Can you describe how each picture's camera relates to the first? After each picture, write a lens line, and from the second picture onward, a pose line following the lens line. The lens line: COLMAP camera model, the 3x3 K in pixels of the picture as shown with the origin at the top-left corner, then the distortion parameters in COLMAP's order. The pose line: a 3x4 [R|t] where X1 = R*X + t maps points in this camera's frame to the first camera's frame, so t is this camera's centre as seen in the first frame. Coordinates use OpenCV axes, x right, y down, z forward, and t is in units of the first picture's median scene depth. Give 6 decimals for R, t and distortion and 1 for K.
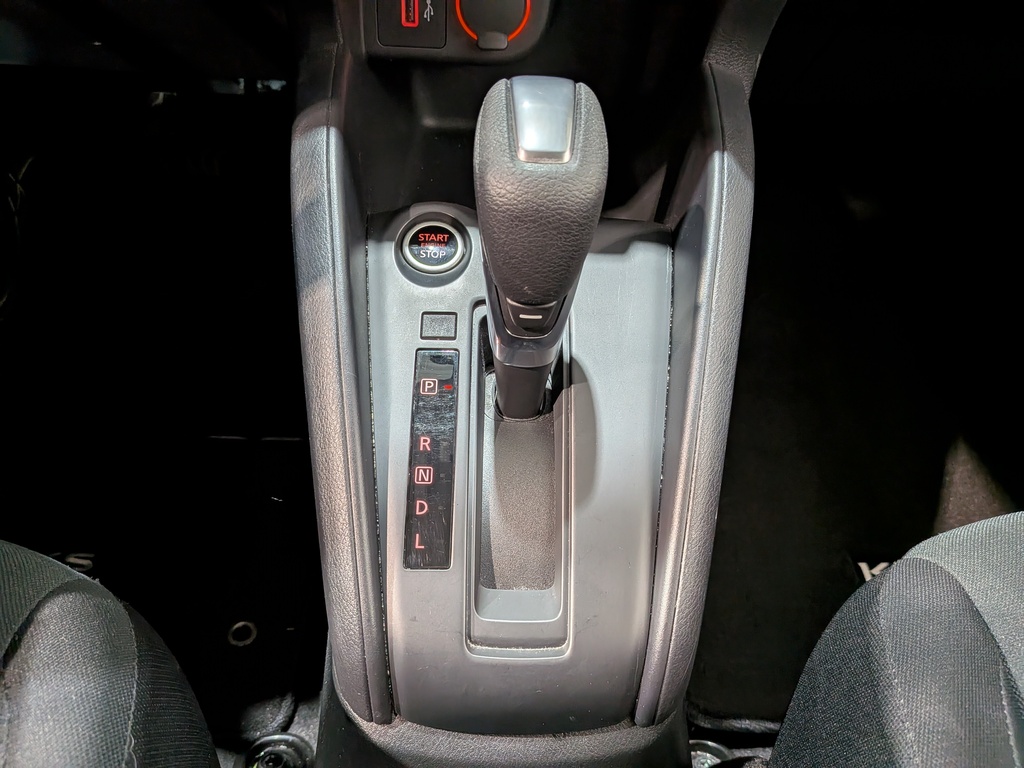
lens RADIAL K [[750.9, 0, 509.8], [0, 750.9, 405.2], [0, 0, 1]] dist [0.071881, -0.133693]
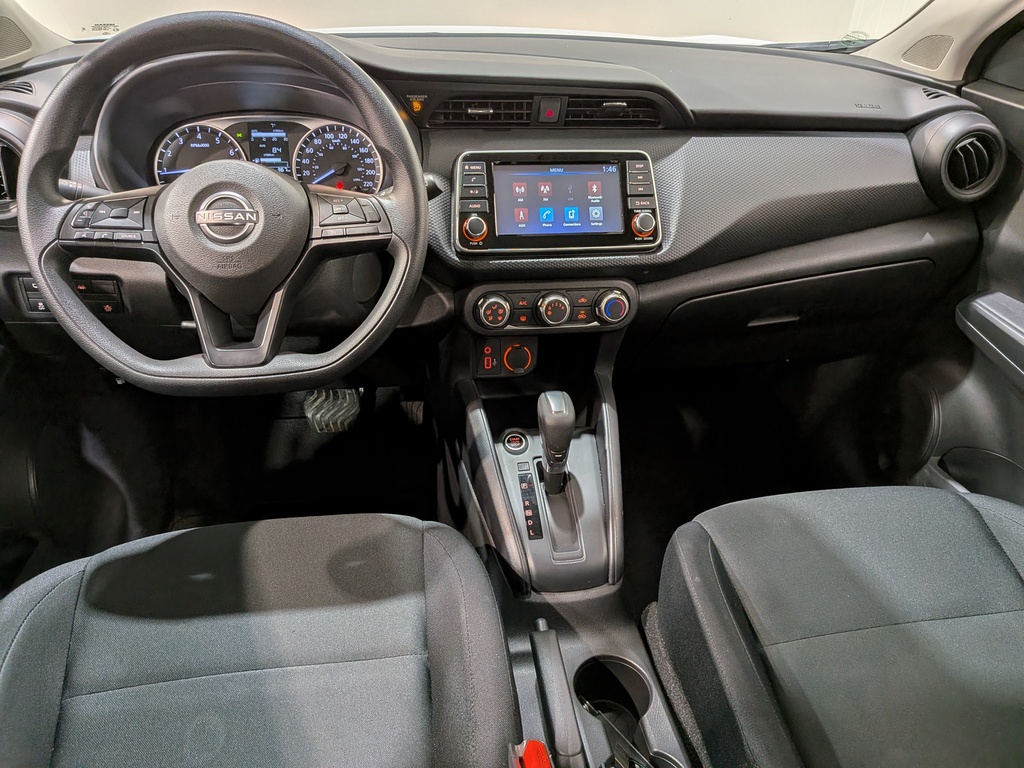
lens RADIAL K [[750.9, 0, 522.4], [0, 750.9, 396.9], [0, 0, 1]] dist [0.071881, -0.133693]
pose [[0.986053, -0.100834, 0.132411, -0.474344], [0.135441, 0.948520, -0.286296, 0.493113], [-0.096727, 0.300237, 0.948948, -1.953374]]
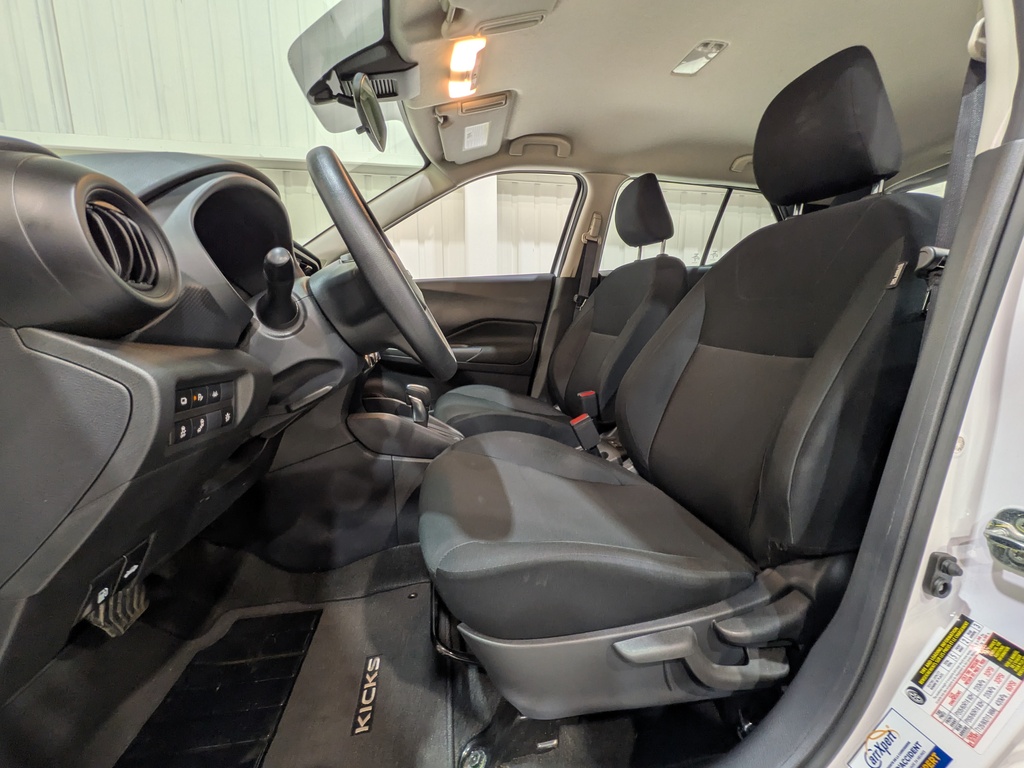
lens RADIAL K [[408.1, 0, 512.5], [0, 408.1, 381.9], [0, 0, 1]] dist [0.009677, 0.000054]
pose [[-0.195381, -0.202248, 0.959647, -3.185388], [0.737383, 0.614841, 0.279709, -0.648781], [-0.646601, 0.762277, 0.029006, 0.135035]]
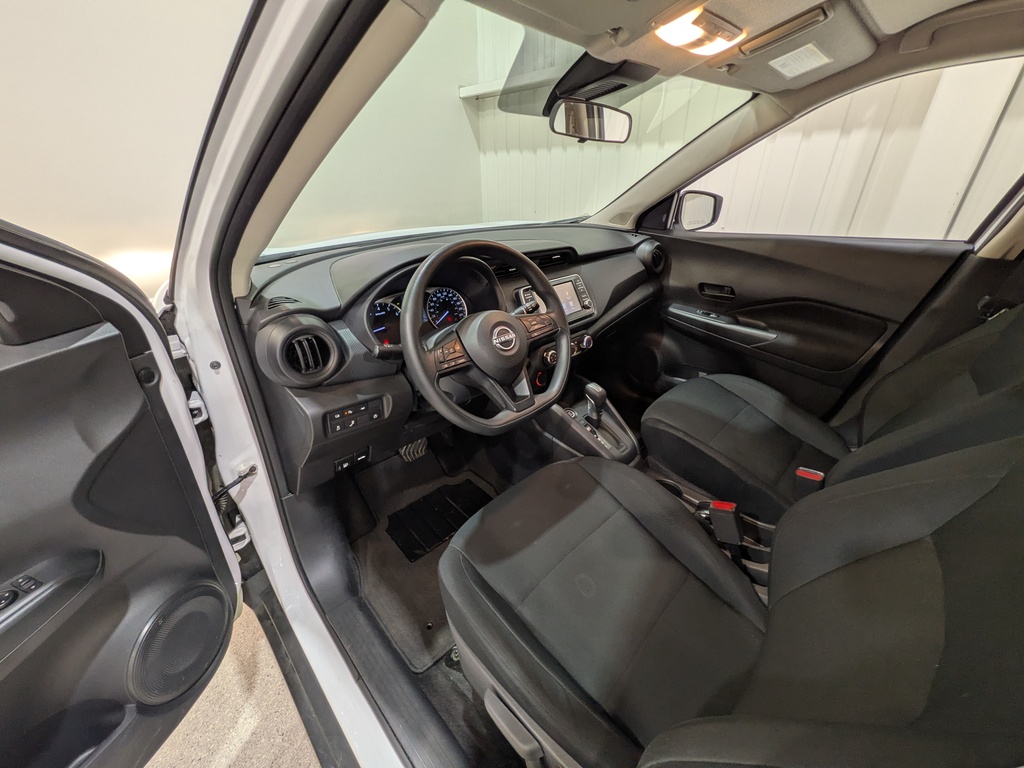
lens RADIAL K [[408.1, 0, 518.1], [0, 408.1, 378.9], [0, 0, 1]] dist [0.009677, 0.000054]
pose [[0.716352, -0.364736, 0.594817, -2.484192], [0.549344, 0.820424, -0.158512, -0.162316], [-0.430187, 0.440310, 0.788078, -1.722097]]
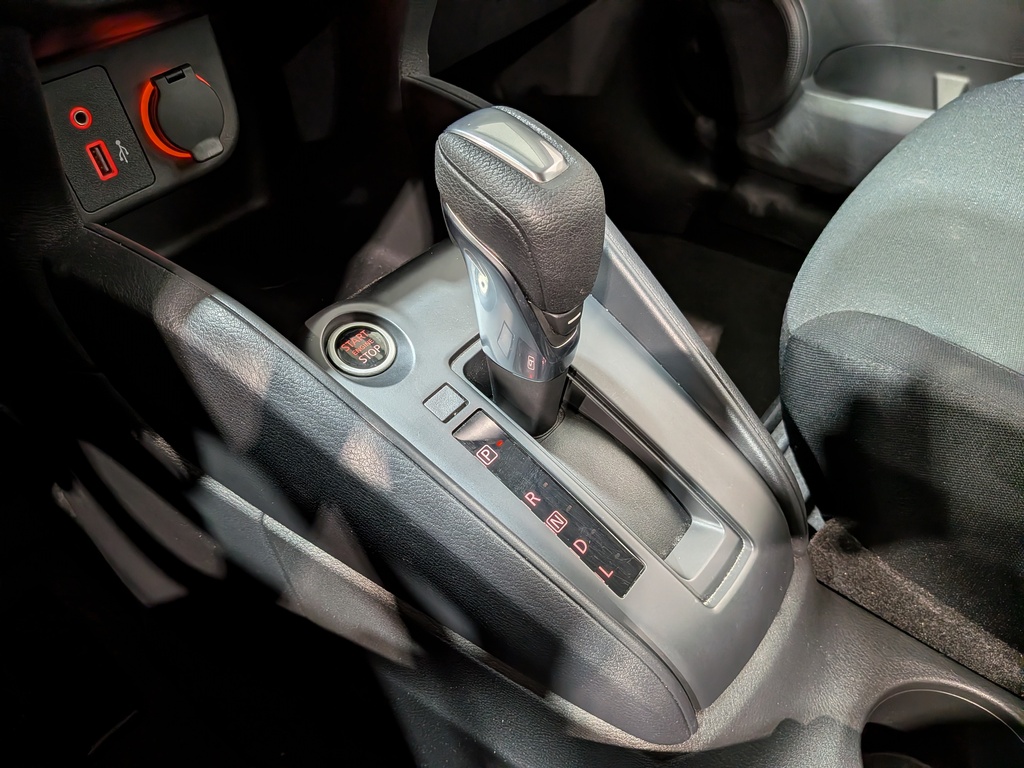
lens RADIAL K [[750.9, 0, 510.9], [0, 750.9, 384.3], [0, 0, 1]] dist [0.071881, -0.133693]
pose [[0.627193, -0.580034, 0.519798, -0.529253], [0.606728, 0.782323, 0.140897, -0.209987], [-0.488375, 0.227006, 0.842590, 0.154893]]
